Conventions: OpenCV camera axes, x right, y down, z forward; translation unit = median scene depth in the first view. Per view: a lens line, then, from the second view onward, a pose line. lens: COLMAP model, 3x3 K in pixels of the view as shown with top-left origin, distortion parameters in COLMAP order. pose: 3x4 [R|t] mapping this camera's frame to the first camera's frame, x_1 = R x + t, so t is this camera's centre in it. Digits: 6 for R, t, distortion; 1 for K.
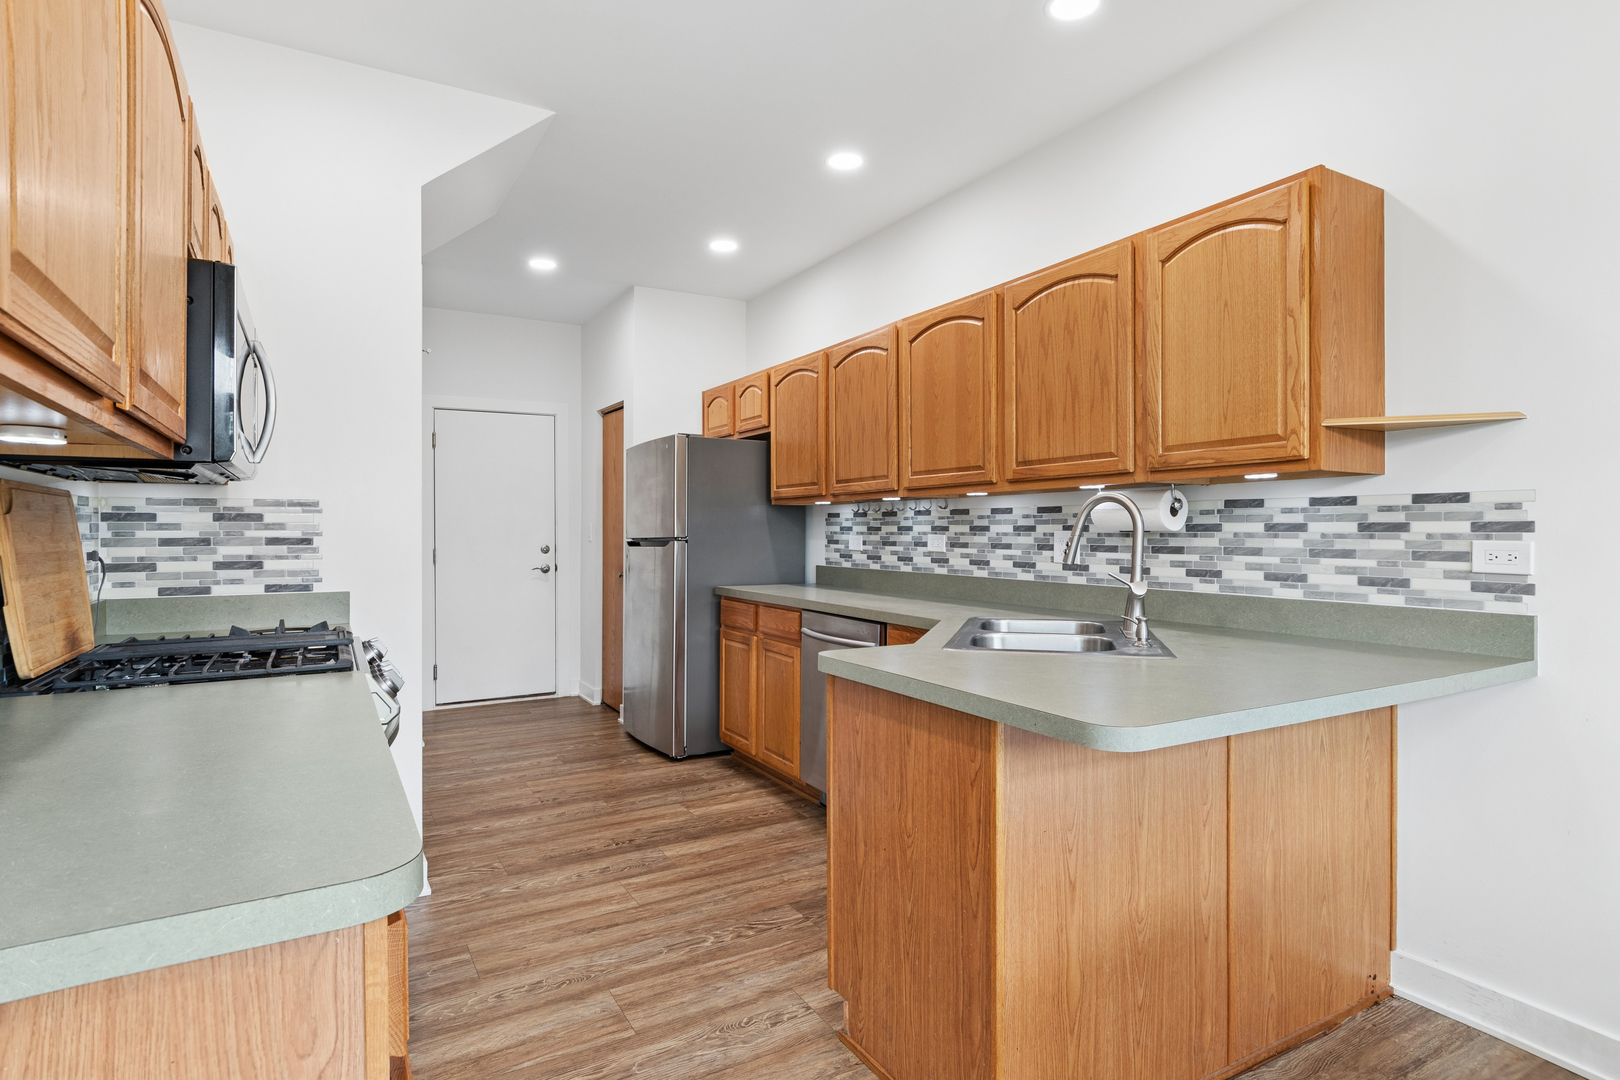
lens RADIAL K [[851.0, 0, 803.9], [0, 851.0, 530.2], [0, 0, 1]] dist [0.010339, -0.003191]
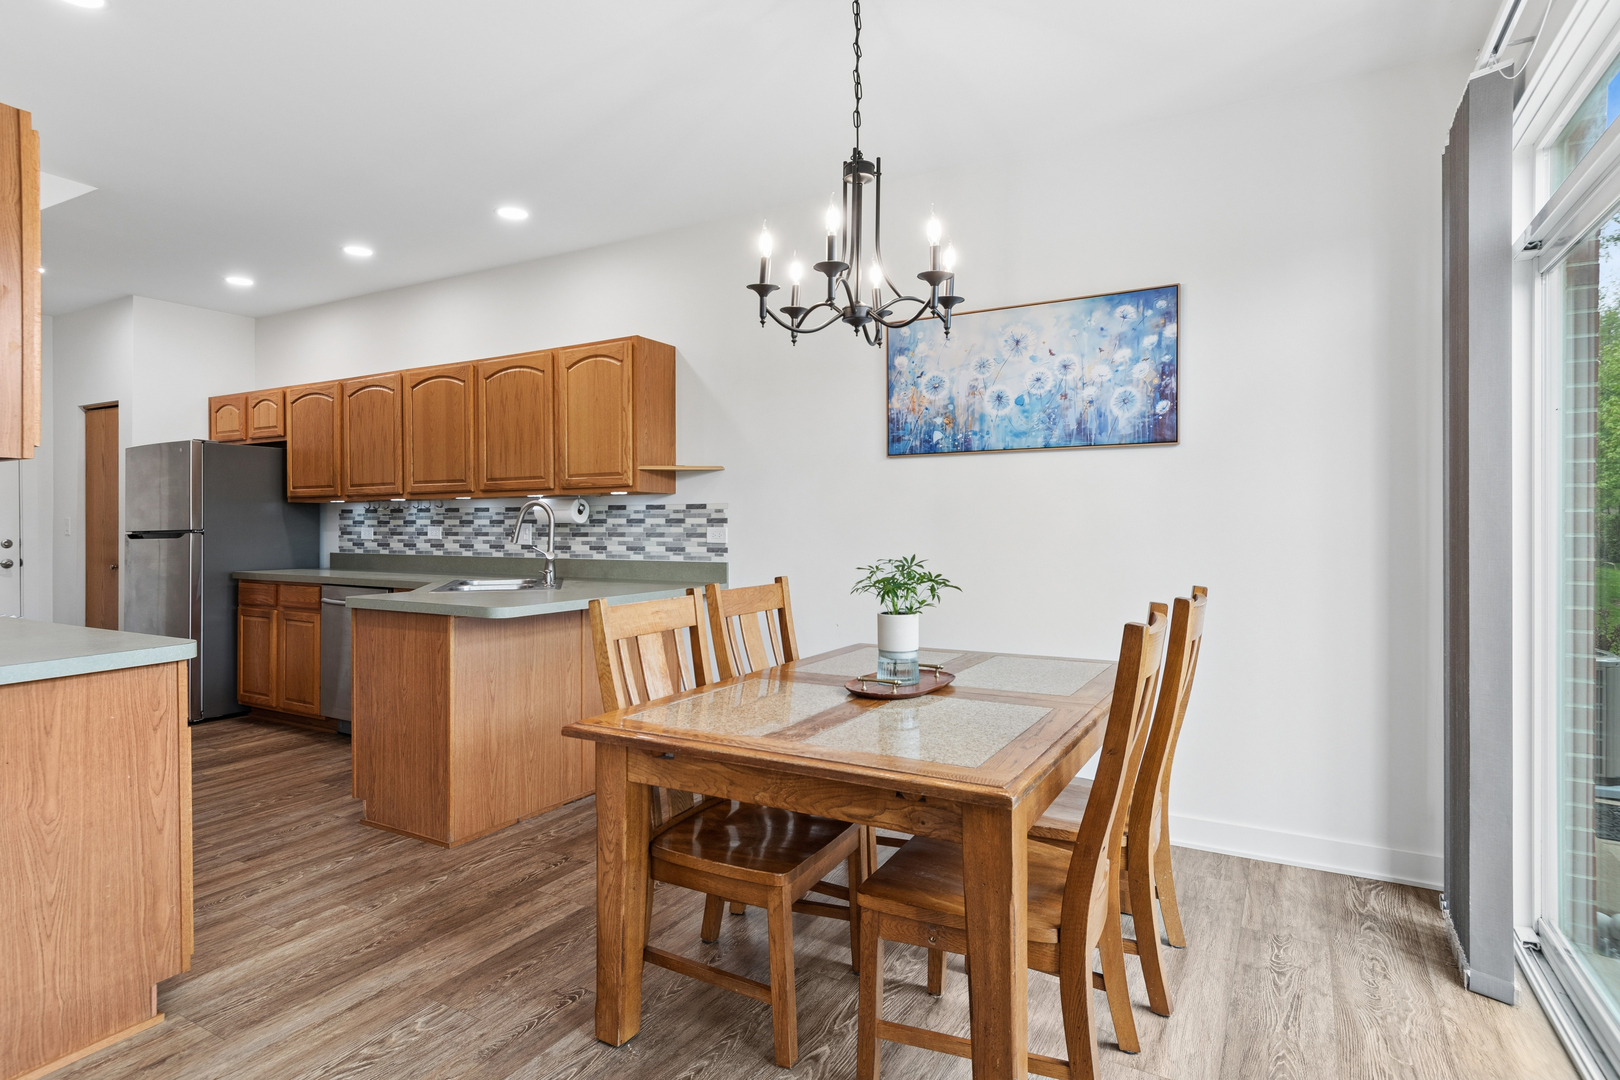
lens RADIAL K [[851.0, 0, 803.9], [0, 851.0, 523.6], [0, 0, 1]] dist [0.010339, -0.003191]
pose [[0.858235, -0.002367, 0.513252, -0.045451], [0.002406, 0.999997, 0.000588, 0.001438], [-0.513251, 0.000730, 0.858238, -0.577604]]
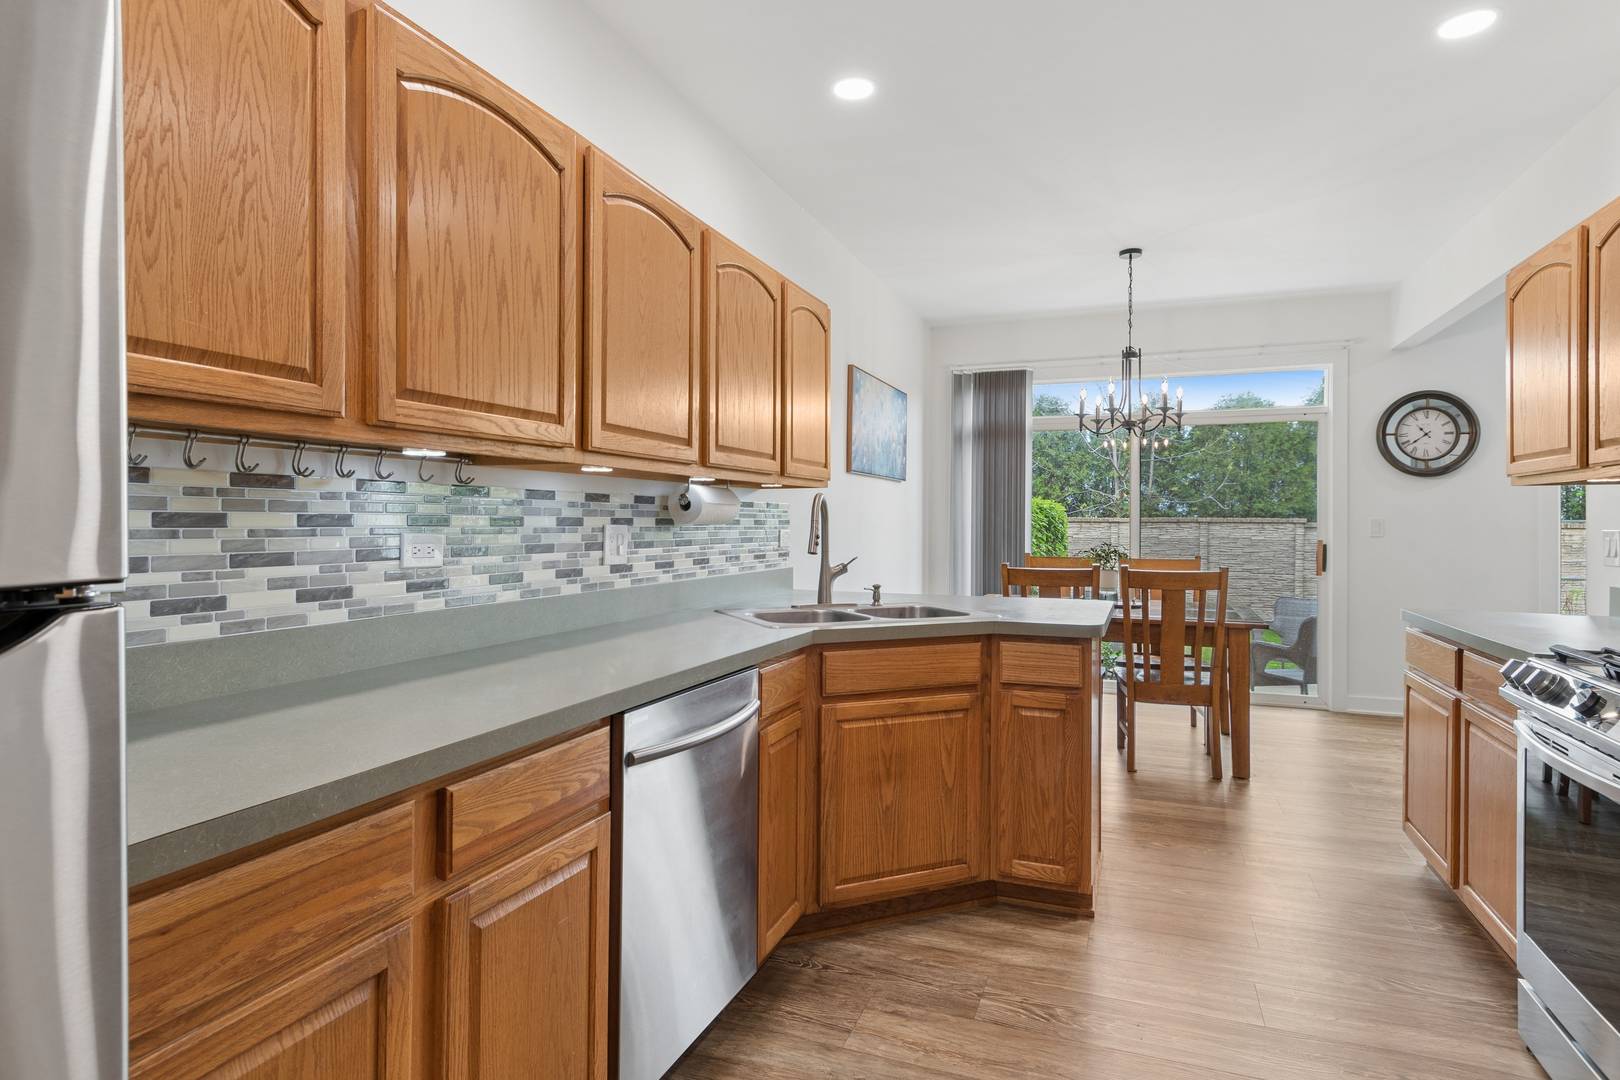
lens RADIAL K [[851.0, 0, 815.7], [0, 851.0, 532.2], [0, 0, 1]] dist [0.010339, -0.003191]
pose [[-0.628681, 0.008948, 0.777612, -0.451419], [0.018350, 0.999826, 0.003330, 0.008749], [-0.777447, 0.016363, -0.628736, 1.377231]]
